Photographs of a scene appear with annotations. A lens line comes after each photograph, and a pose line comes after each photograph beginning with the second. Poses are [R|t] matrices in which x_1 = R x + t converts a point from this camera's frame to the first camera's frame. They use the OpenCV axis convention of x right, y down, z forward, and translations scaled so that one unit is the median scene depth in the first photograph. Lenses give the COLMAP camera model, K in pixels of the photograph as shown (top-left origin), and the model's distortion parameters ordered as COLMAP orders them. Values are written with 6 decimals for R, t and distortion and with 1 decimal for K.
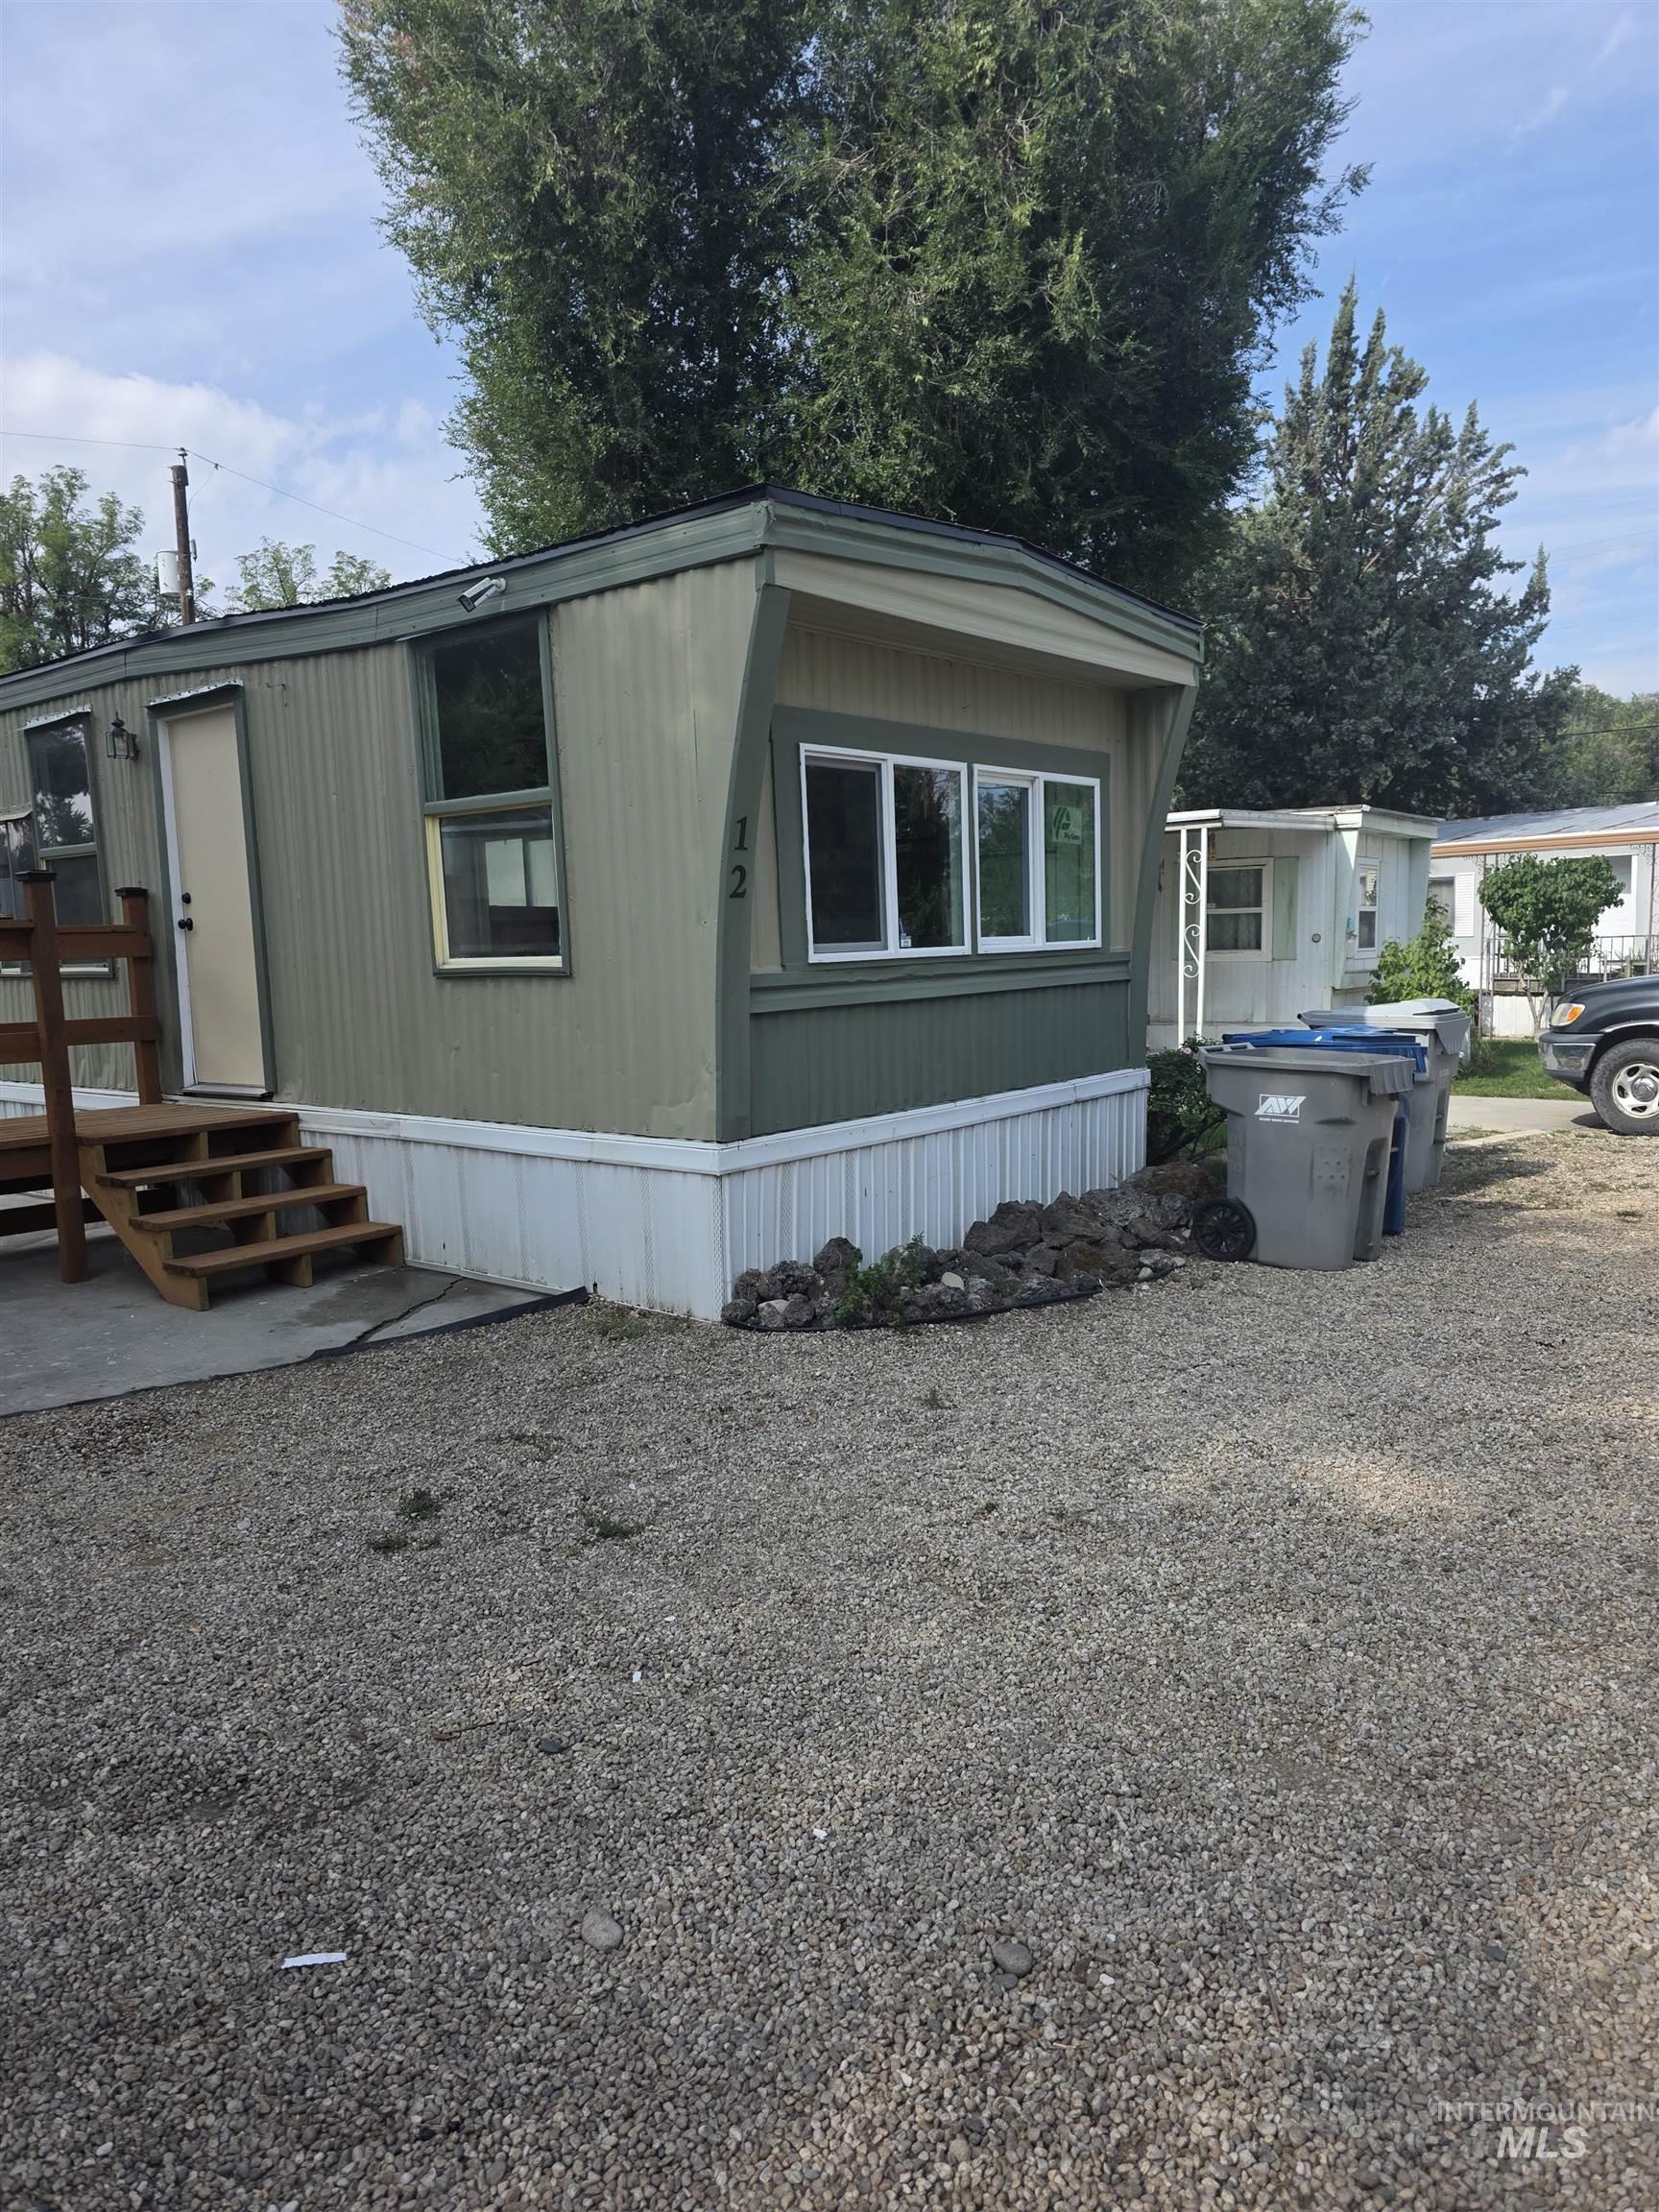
lens RADIAL K [[1469.6, 0, 825.4], [0, 1469.6, 1171.6], [0, 0, 1]] dist [0.055777, -0.056295]
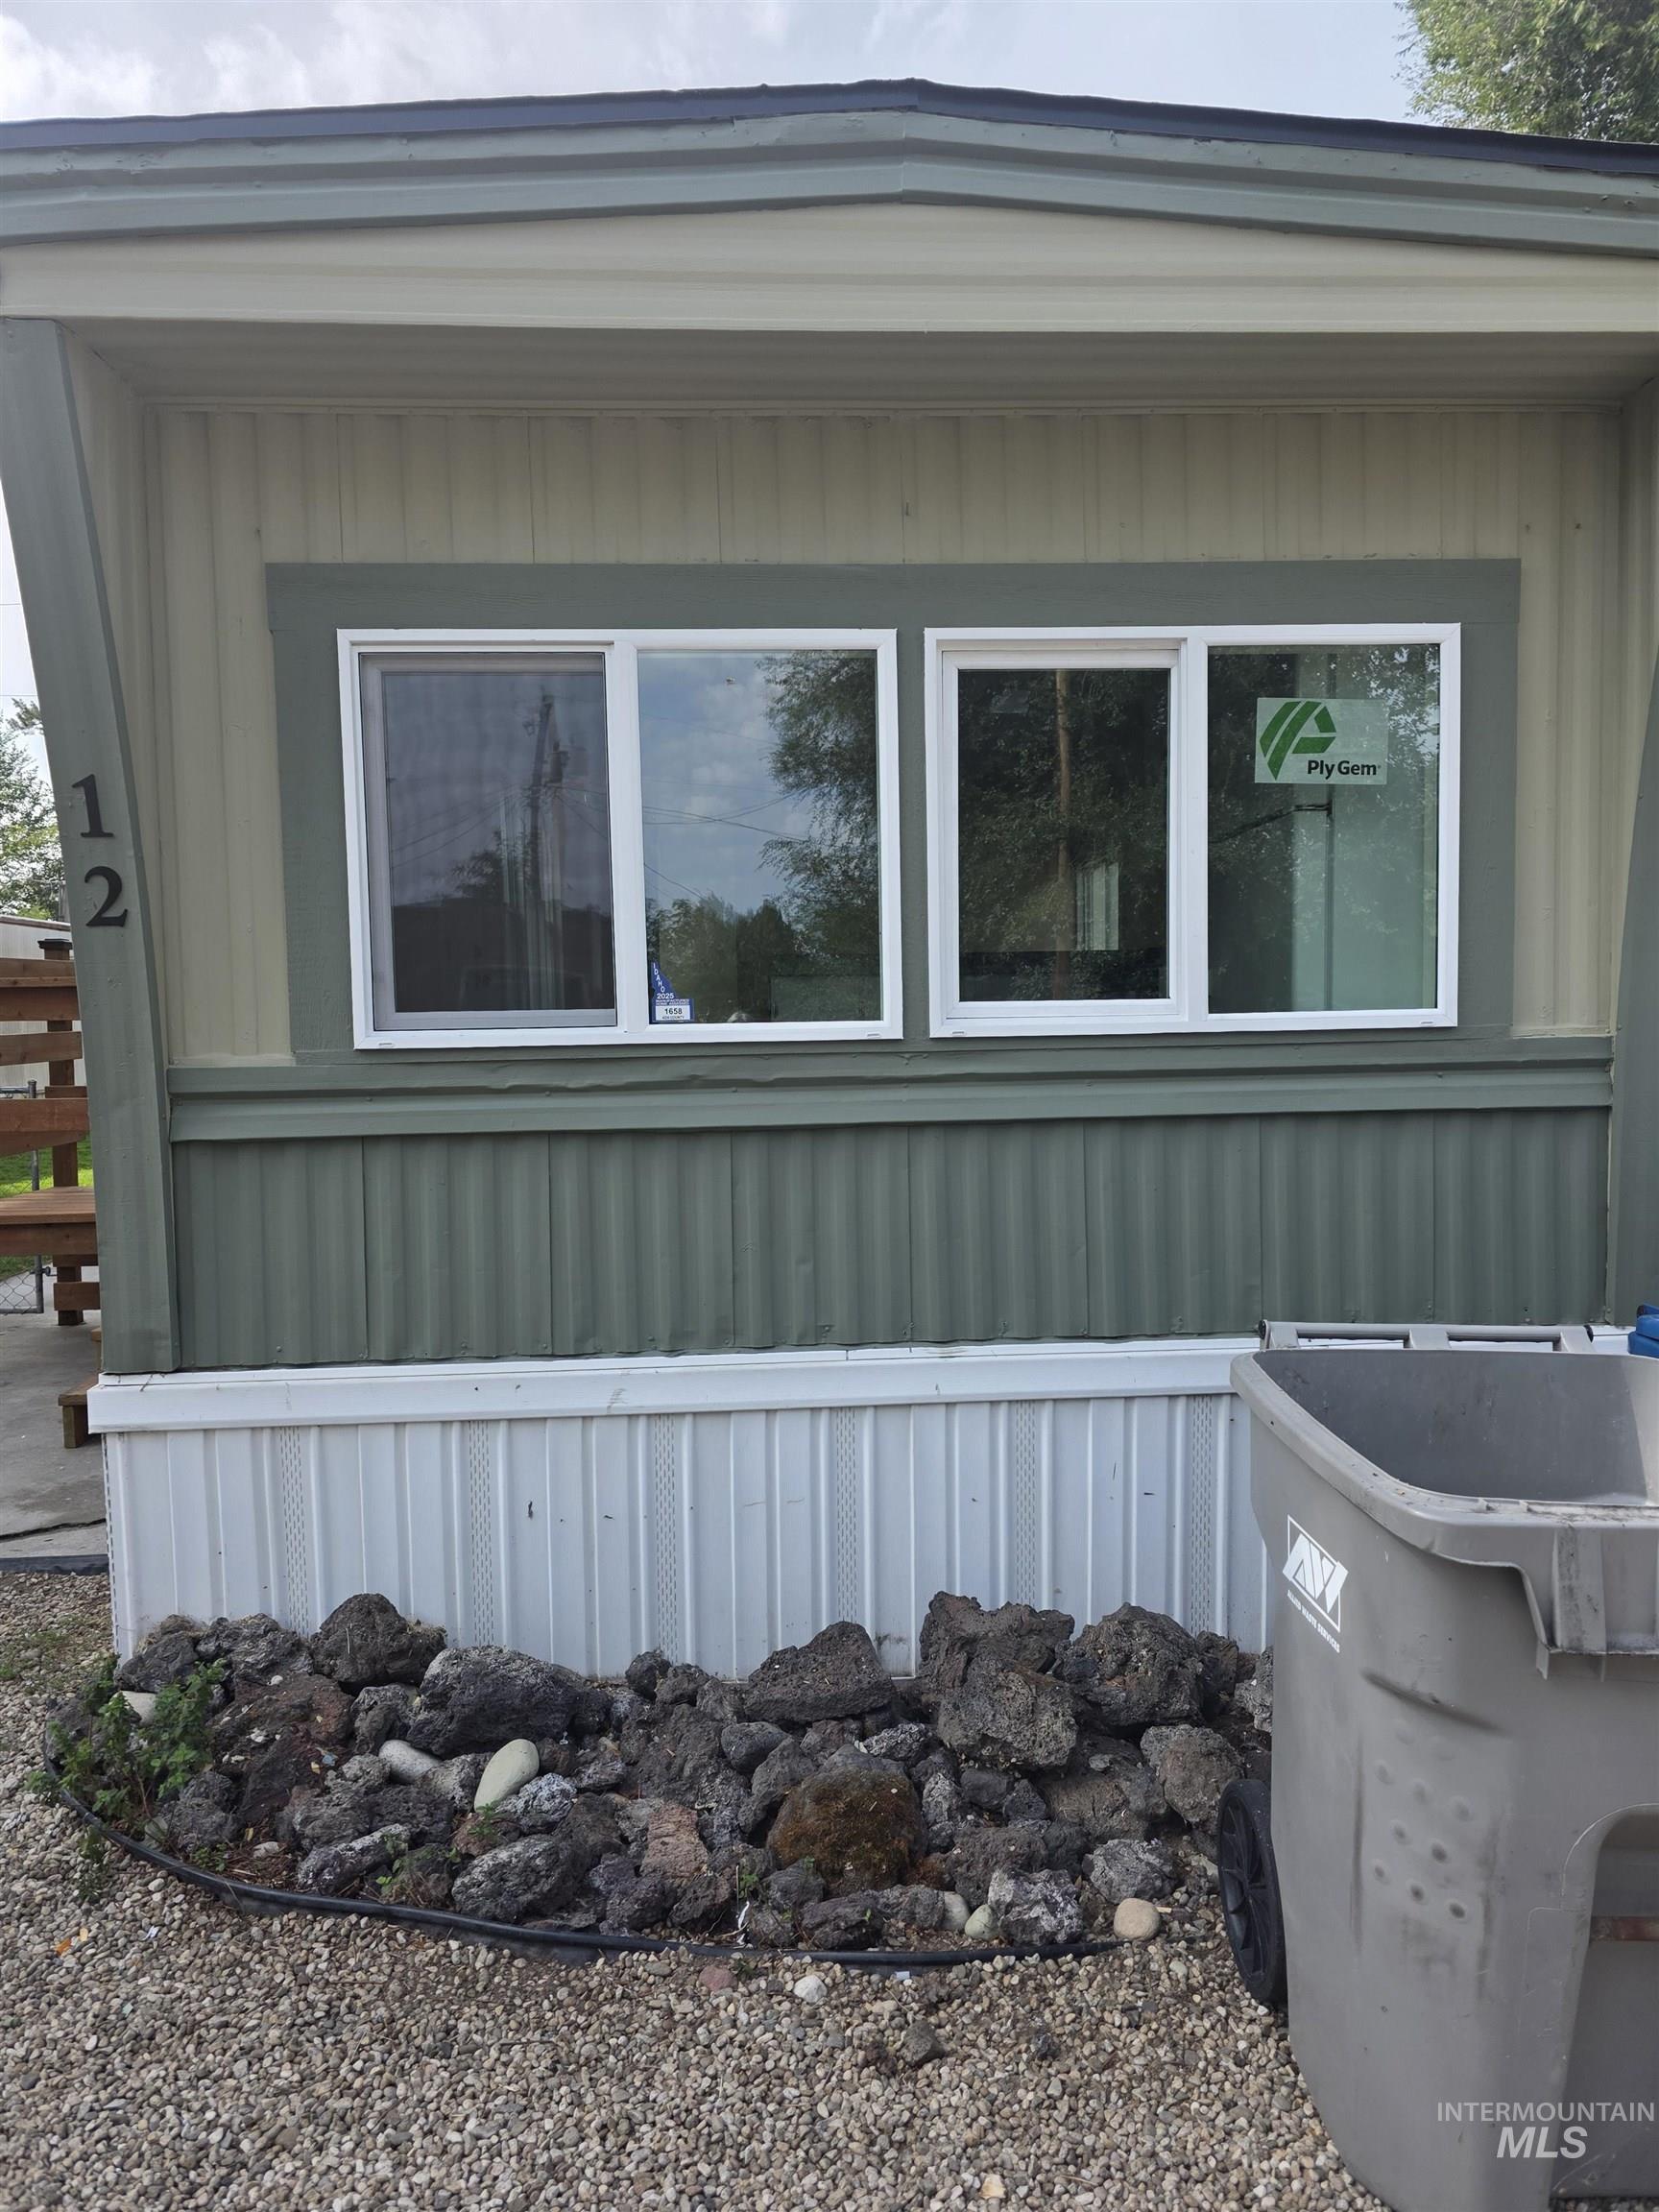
lens RADIAL K [[1553.7, 0, 829.5], [0, 1553.7, 1106.0], [0, 0, 1]] dist [0.088337, -0.076923]
pose [[0.685354, 0.069829, -0.724855, 0.459966], [-0.117541, 0.992947, -0.015480, -0.121722], [0.718661, 0.095809, 0.688728, 0.679313]]
